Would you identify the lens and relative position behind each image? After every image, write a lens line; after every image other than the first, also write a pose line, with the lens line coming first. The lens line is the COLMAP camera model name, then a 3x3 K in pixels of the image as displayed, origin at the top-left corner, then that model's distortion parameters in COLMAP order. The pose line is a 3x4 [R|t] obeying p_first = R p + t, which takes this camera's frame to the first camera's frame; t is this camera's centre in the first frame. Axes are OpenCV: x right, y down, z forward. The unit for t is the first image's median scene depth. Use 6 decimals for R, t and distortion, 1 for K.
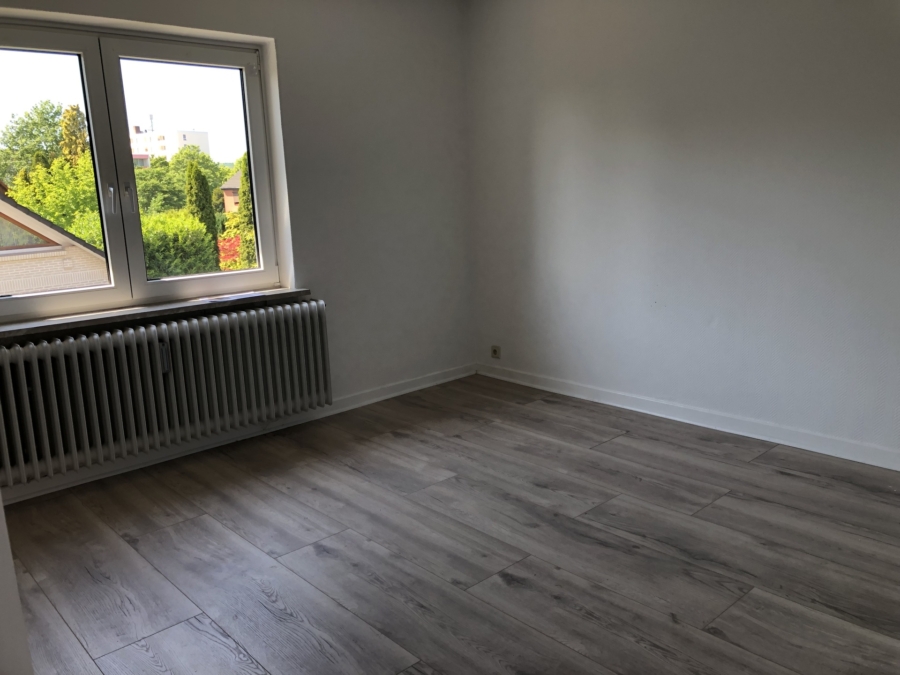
lens RADIAL K [[732.1, 0, 450.2], [0, 732.1, 332.3], [0, 0, 1]] dist [0.025129, -0.034094]
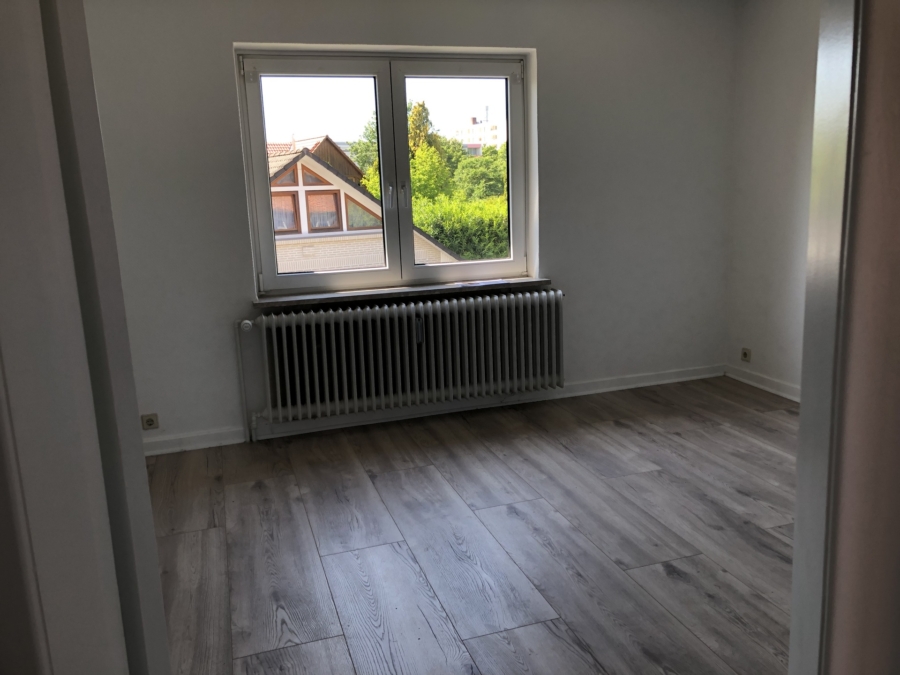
lens RADIAL K [[732.1, 0, 447.6], [0, 732.1, 335.5], [0, 0, 1]] dist [0.025129, -0.034094]
pose [[0.907412, 0.088256, -0.410870, 0.142259], [-0.078619, 0.996089, 0.040331, -0.009492], [0.412822, -0.004295, 0.910801, -0.058042]]
